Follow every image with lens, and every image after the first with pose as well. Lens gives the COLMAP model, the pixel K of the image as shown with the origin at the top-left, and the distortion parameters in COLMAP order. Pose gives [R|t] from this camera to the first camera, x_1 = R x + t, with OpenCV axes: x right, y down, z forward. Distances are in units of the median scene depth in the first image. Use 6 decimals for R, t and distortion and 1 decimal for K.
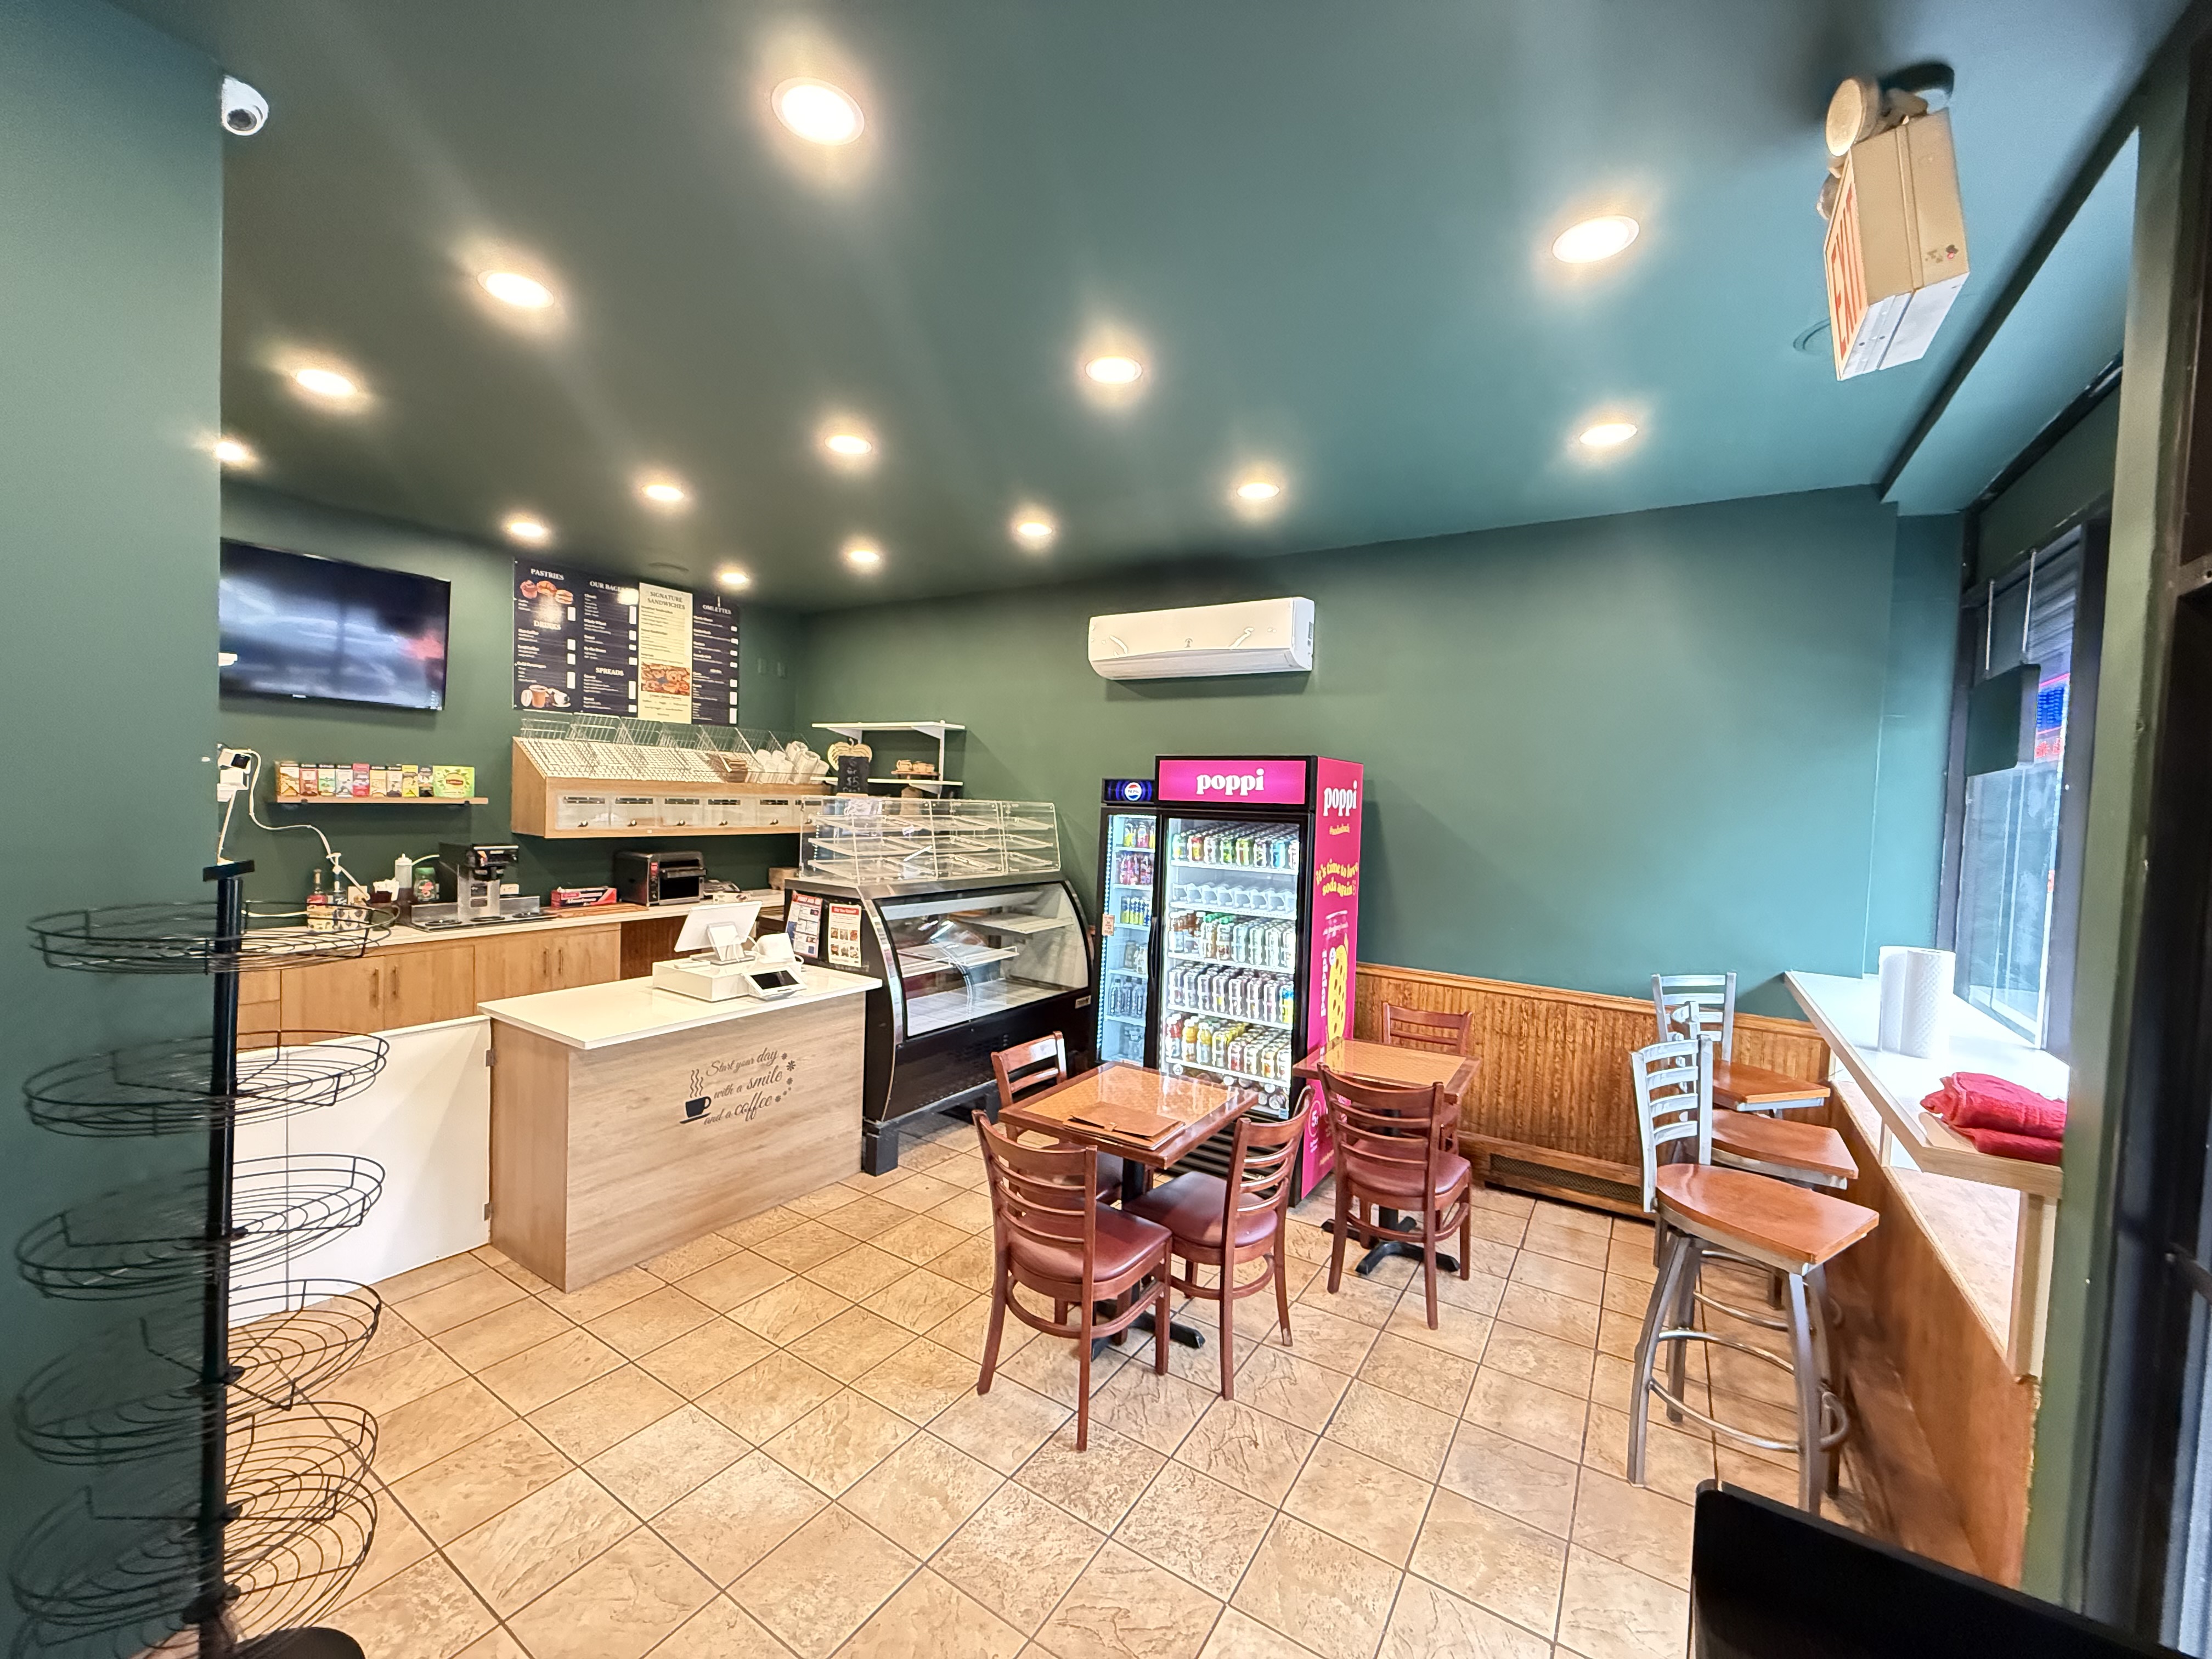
lens RADIAL K [[878.8, 0, 1099.5], [0, 878.8, 827.2], [0, 0, 1]] dist [0.000434, -0.000294]
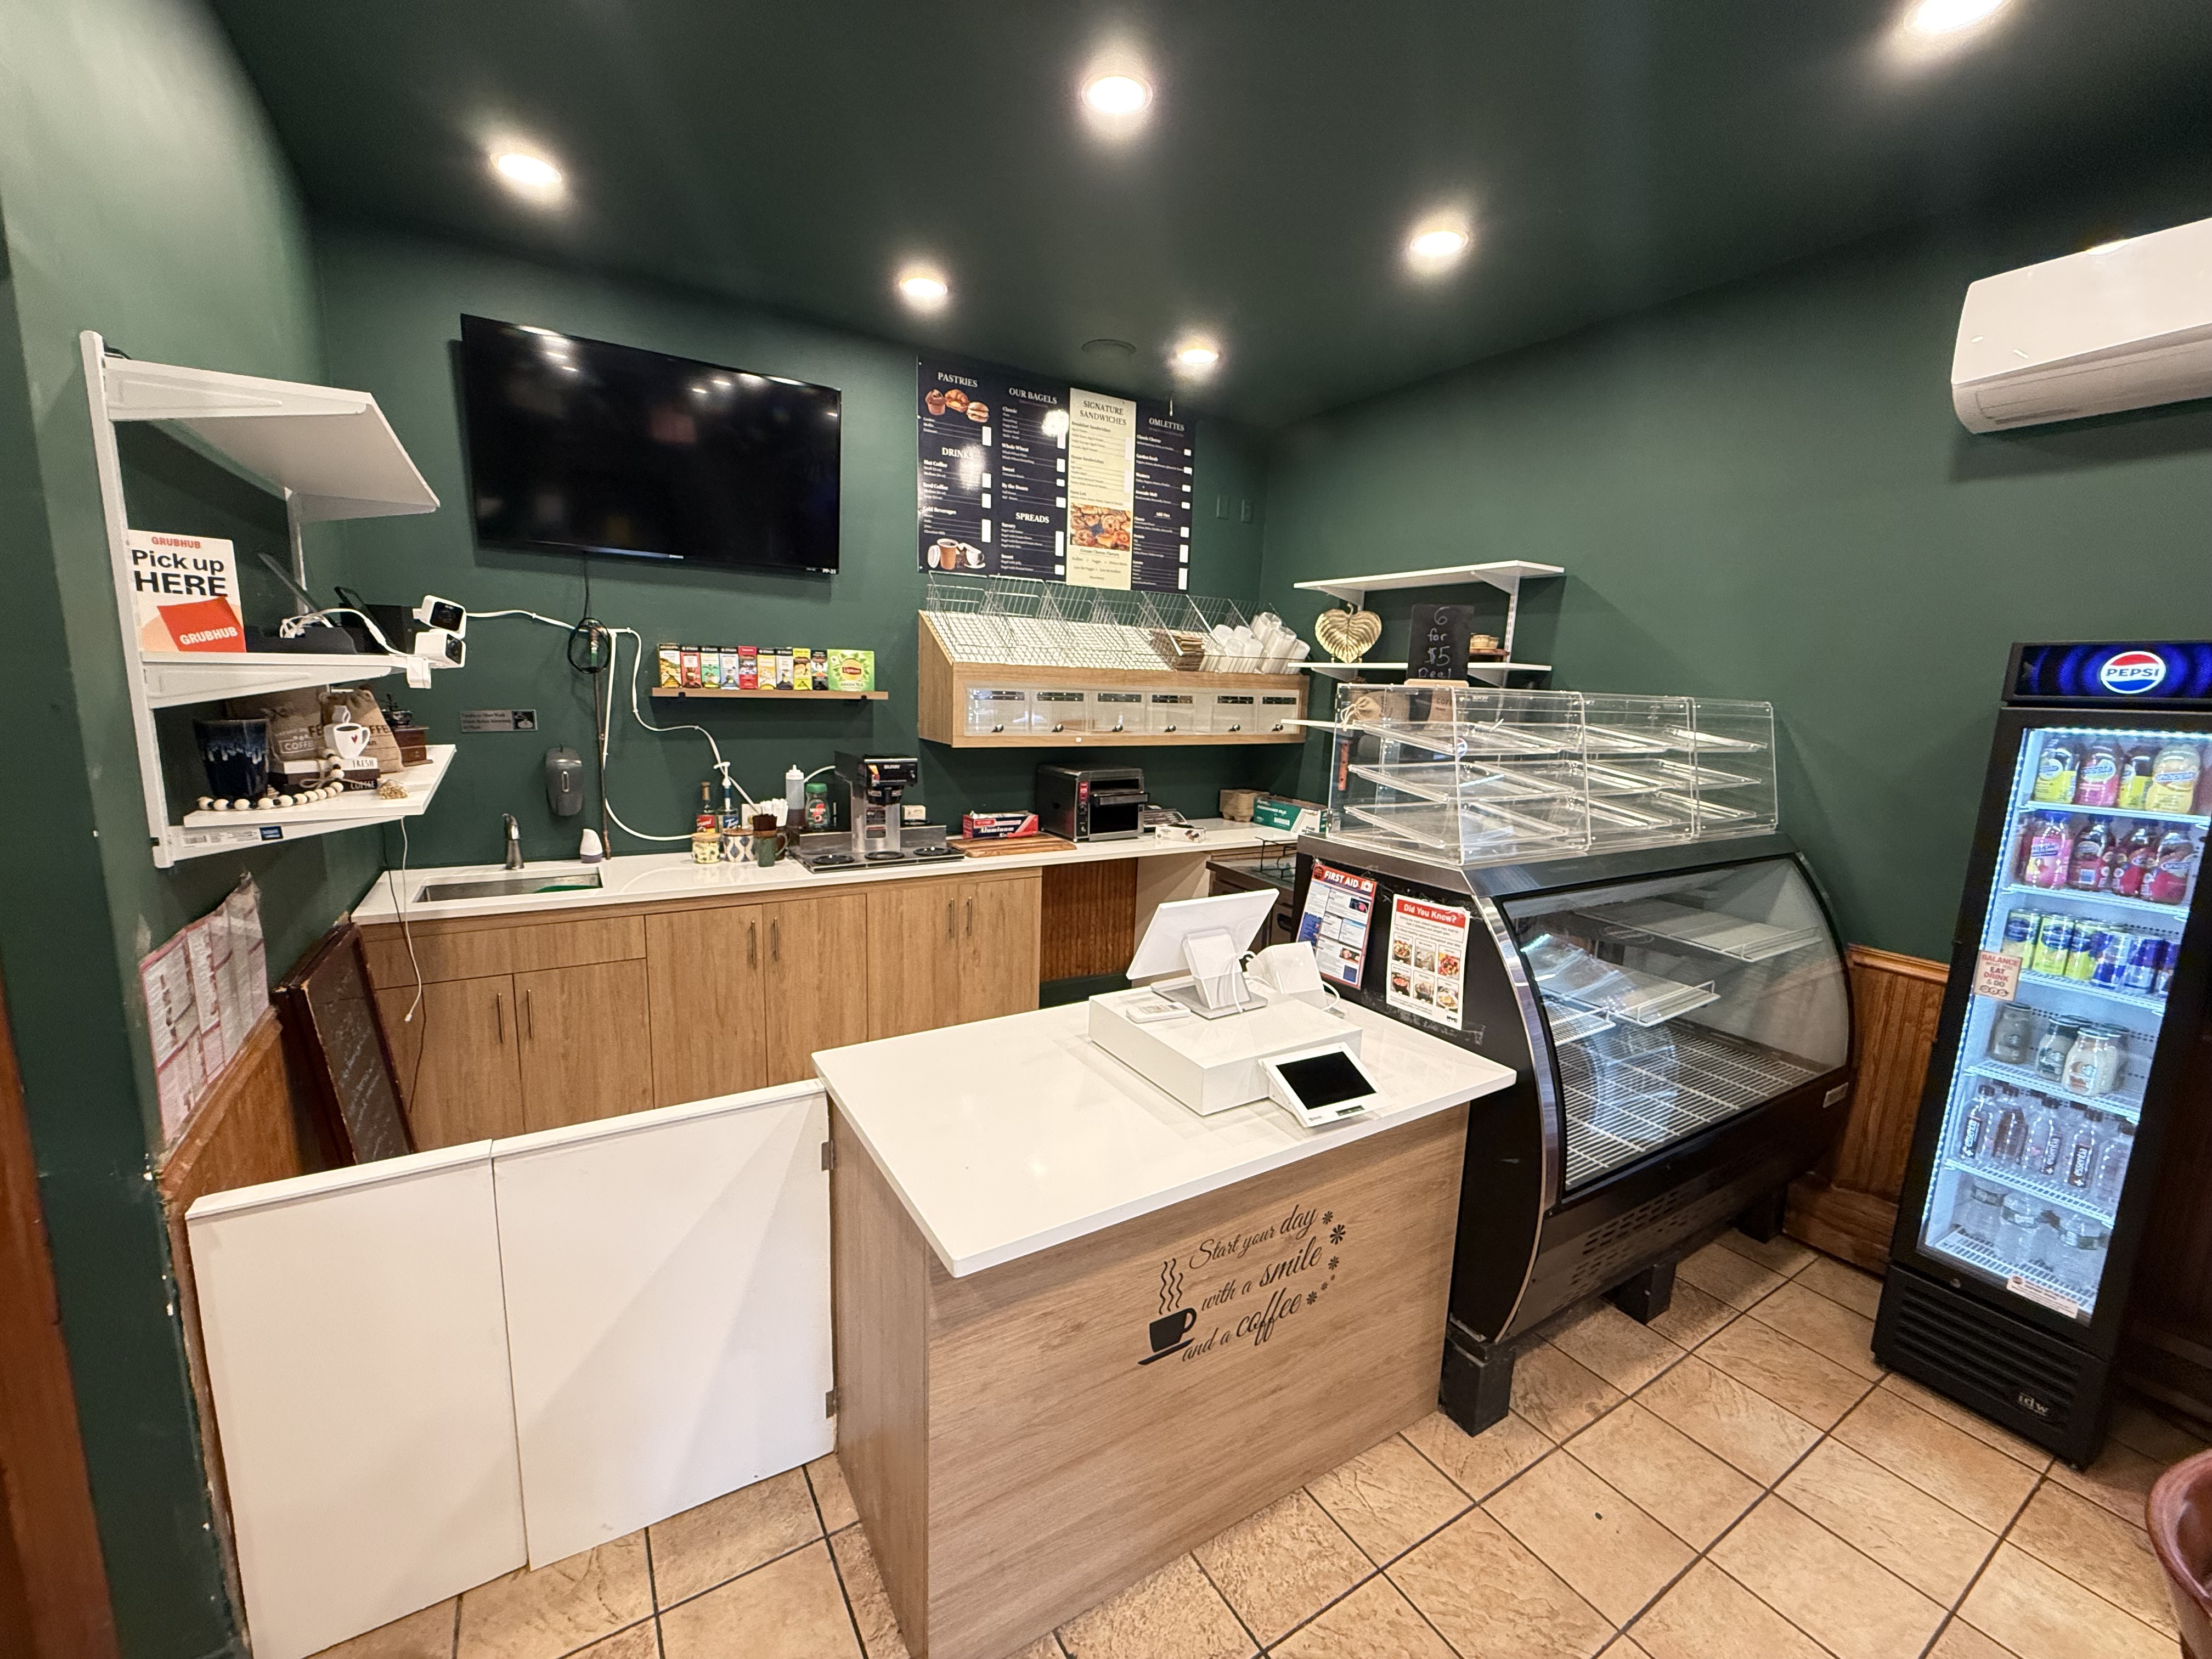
lens RADIAL K [[882.8, 0, 1103.3], [0, 882.8, 828.1], [0, 0, 1]] dist [-0.000075, -0.000239]
pose [[0.905805, 0.063050, -0.418978, -0.218634], [-0.016097, 0.993273, 0.114672, -0.007486], [0.423390, -0.097126, 0.900726, 0.410652]]
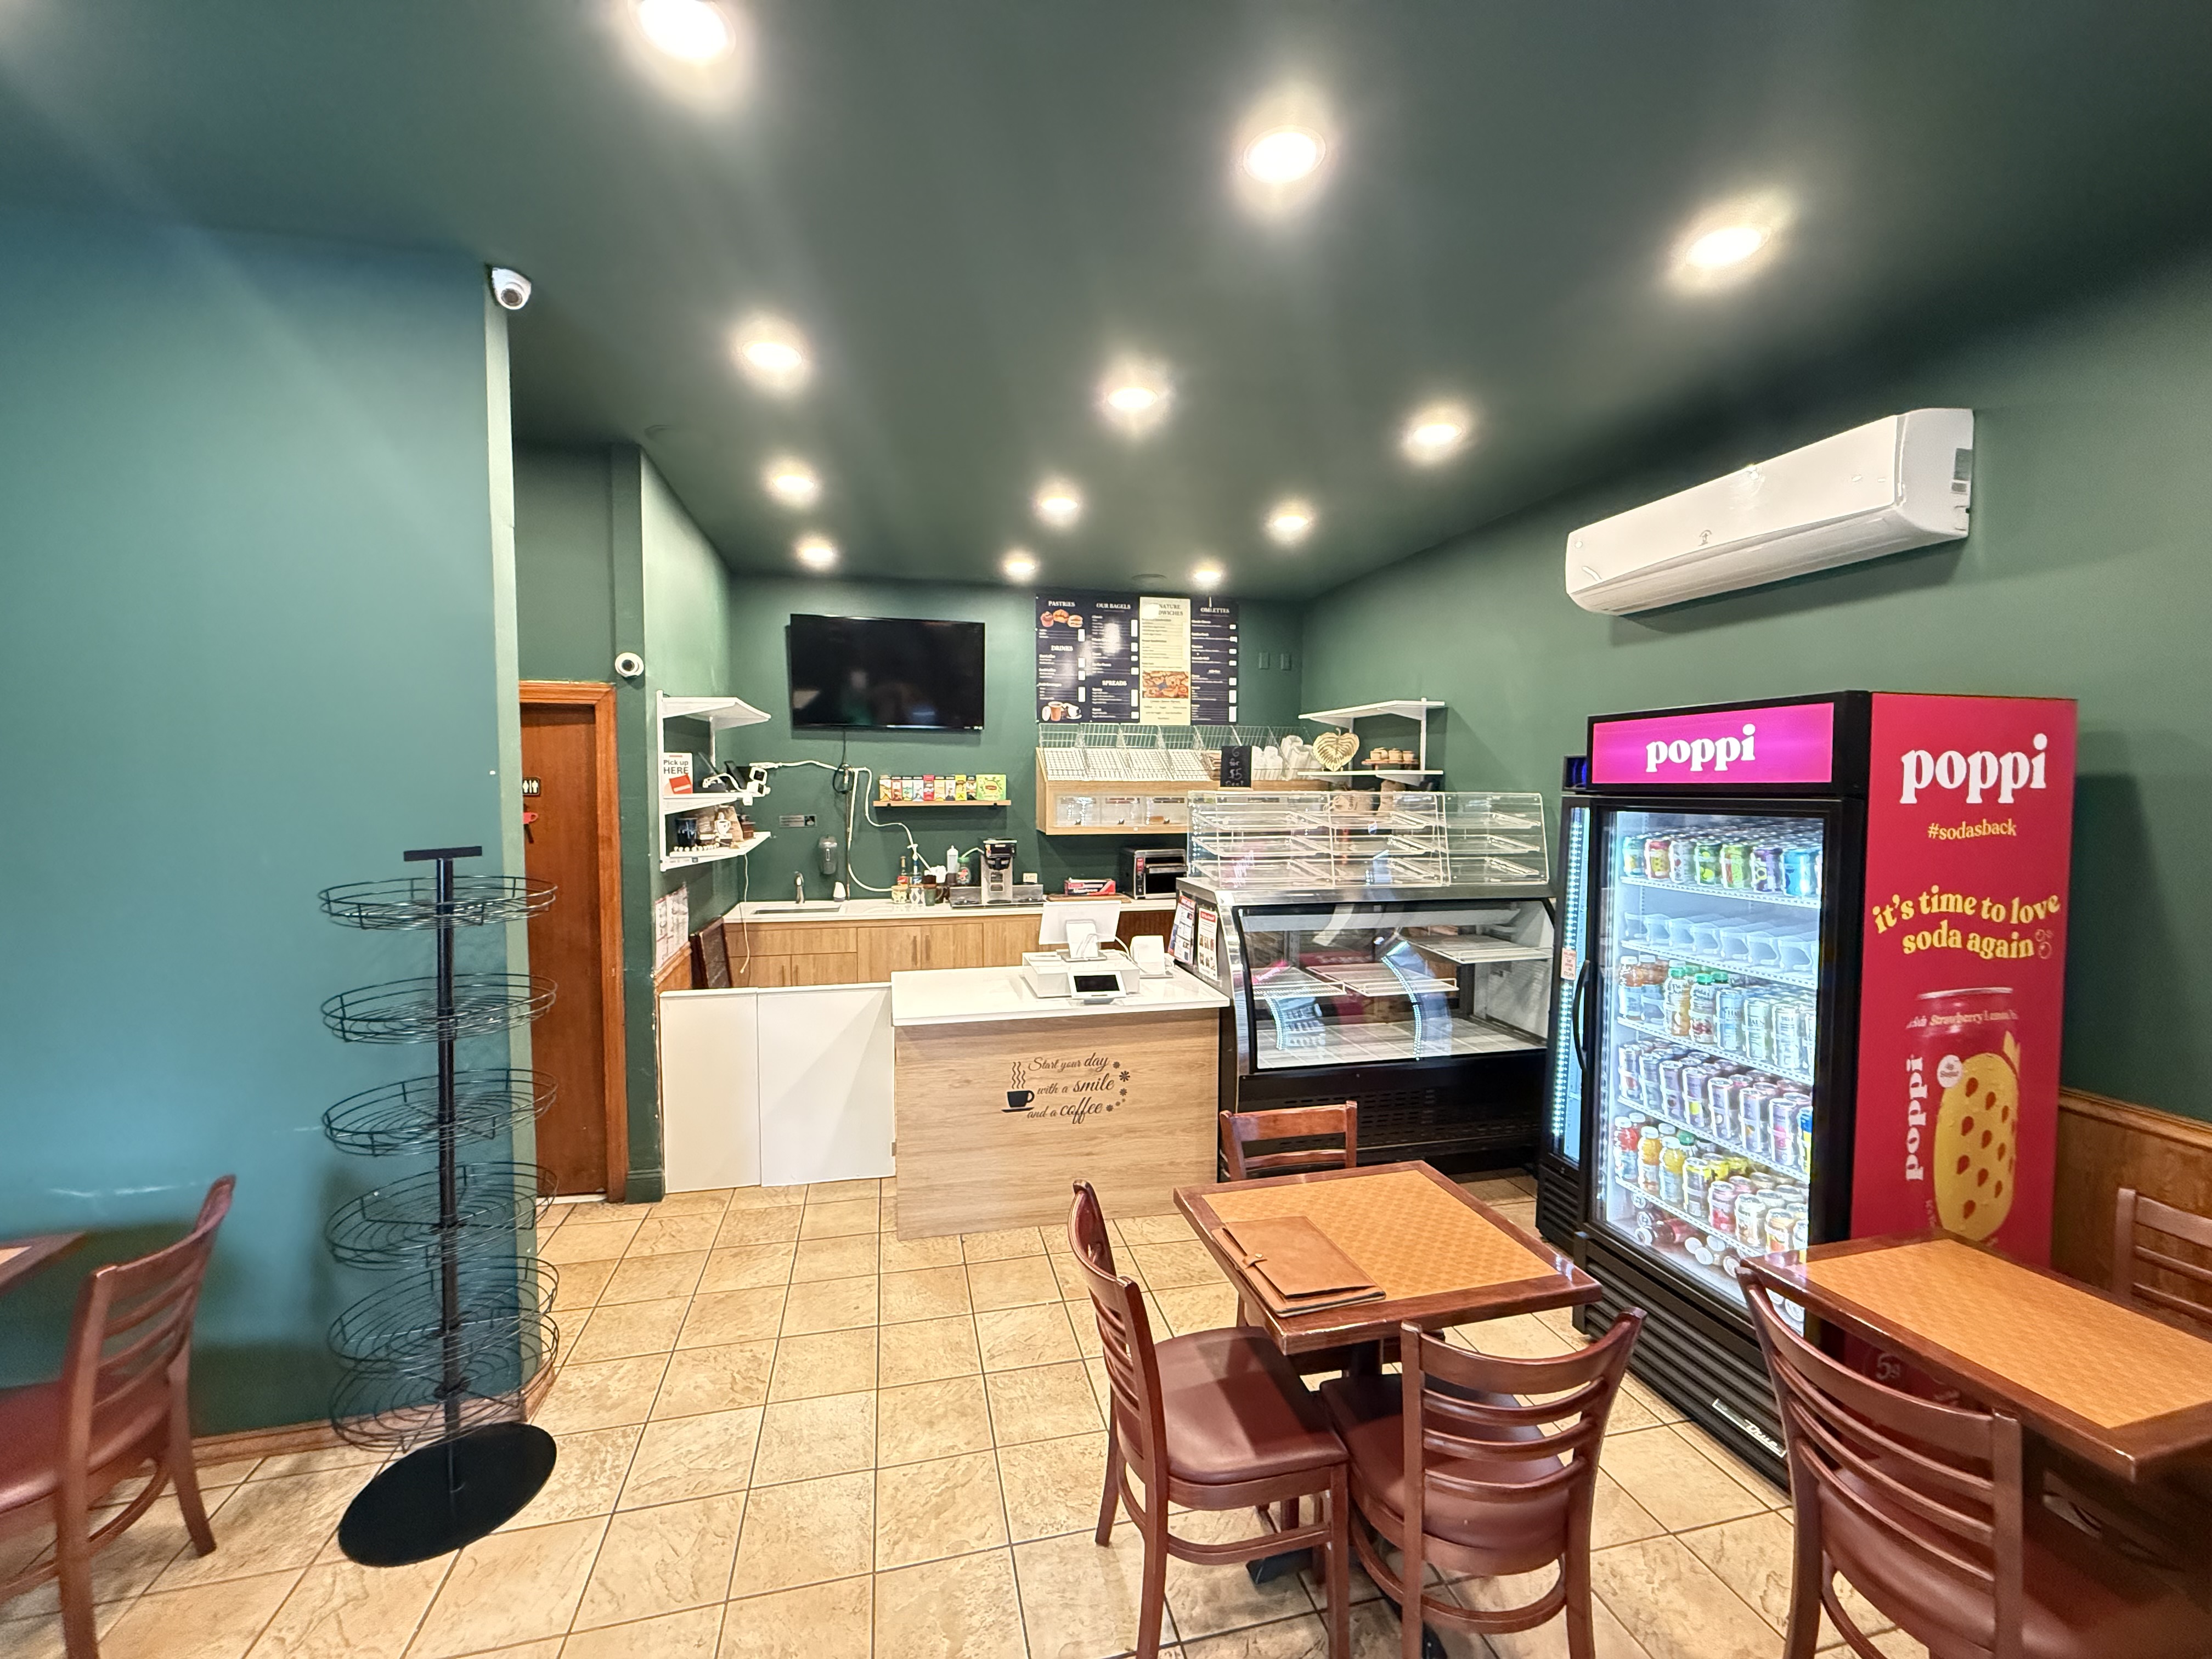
lens RADIAL K [[878.8, 0, 1099.5], [0, 878.8, 827.2], [0, 0, 1]] dist [0.000434, -0.000294]
pose [[0.726703, 0.002716, -0.686946, 0.220017], [-0.002545, 0.999996, 0.001261, 0.001589], [0.686947, 0.000832, 0.726707, 0.231386]]
